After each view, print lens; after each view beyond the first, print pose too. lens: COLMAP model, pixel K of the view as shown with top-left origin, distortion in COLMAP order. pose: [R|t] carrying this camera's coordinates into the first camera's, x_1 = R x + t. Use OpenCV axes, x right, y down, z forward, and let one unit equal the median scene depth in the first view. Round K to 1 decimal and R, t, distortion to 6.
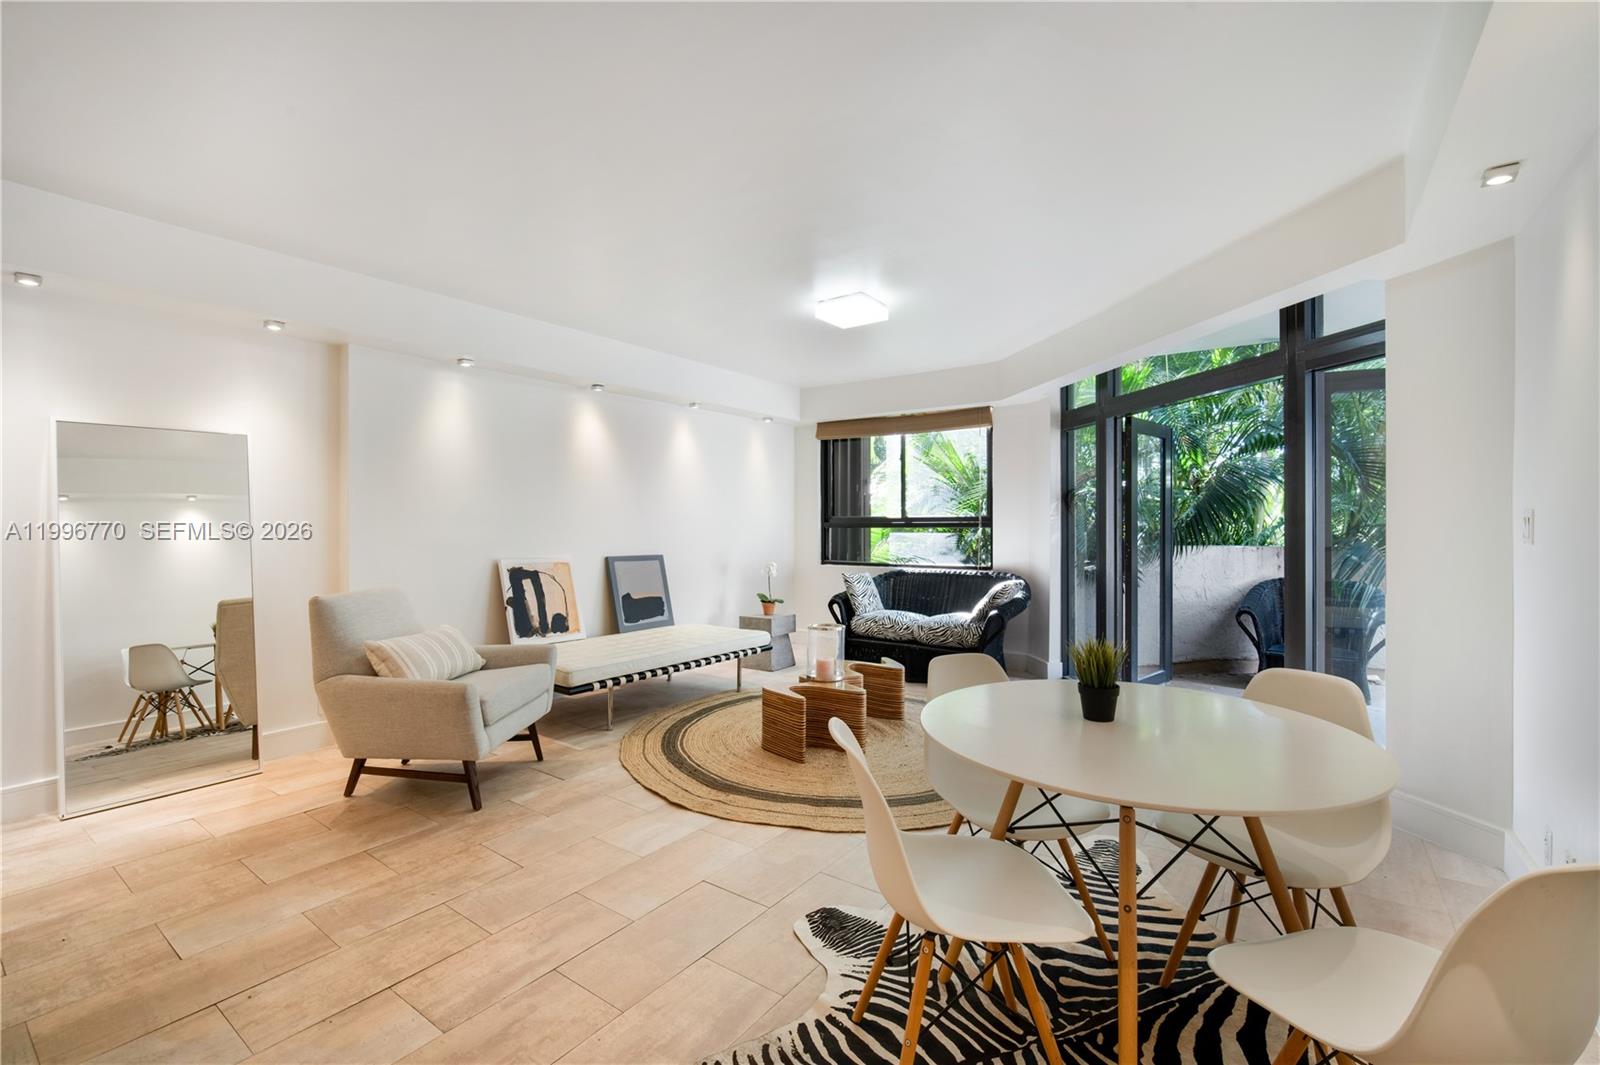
lens RADIAL K [[697.1, 0, 801.9], [0, 697.1, 531.8], [0, 0, 1]] dist [-0.013388, 0.004320]
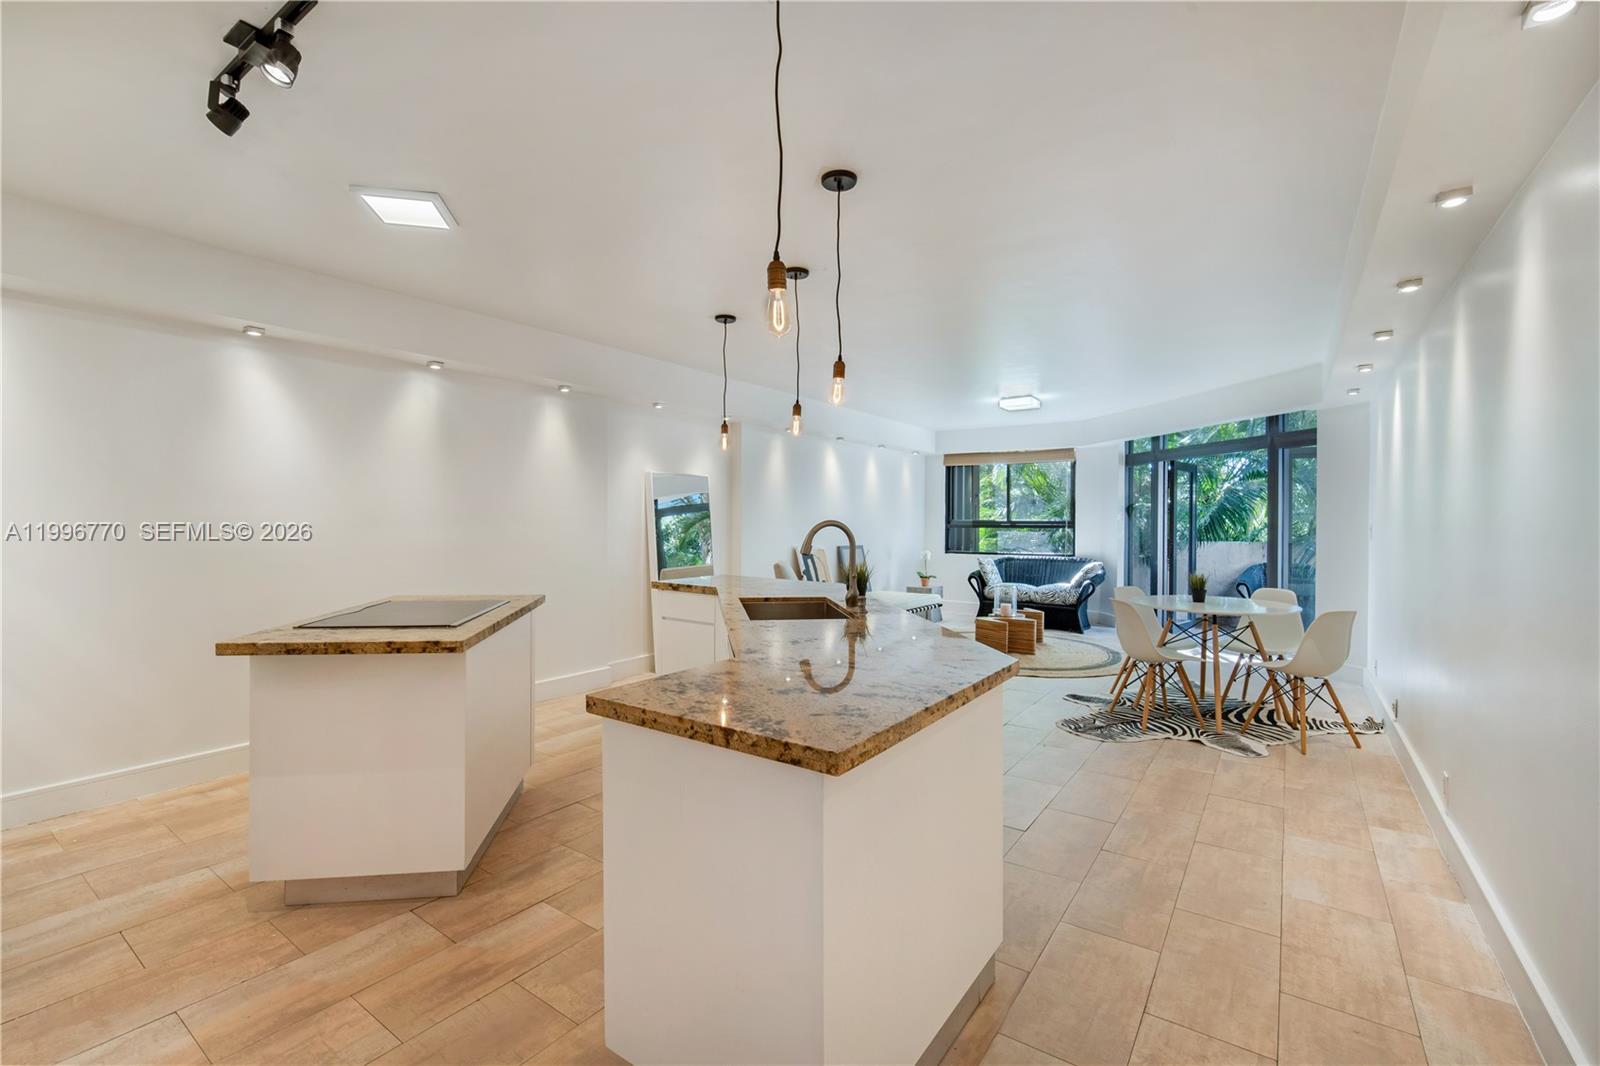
lens RADIAL K [[697.1, 0, 799.4], [0, 697.1, 529.2], [0, 0, 1]] dist [-0.013388, 0.004320]
pose [[0.999899, 0.006044, 0.012899, -0.404311], [-0.006070, 0.999980, 0.002025, -0.004853], [-0.012886, -0.002103, 0.999915, -0.585815]]
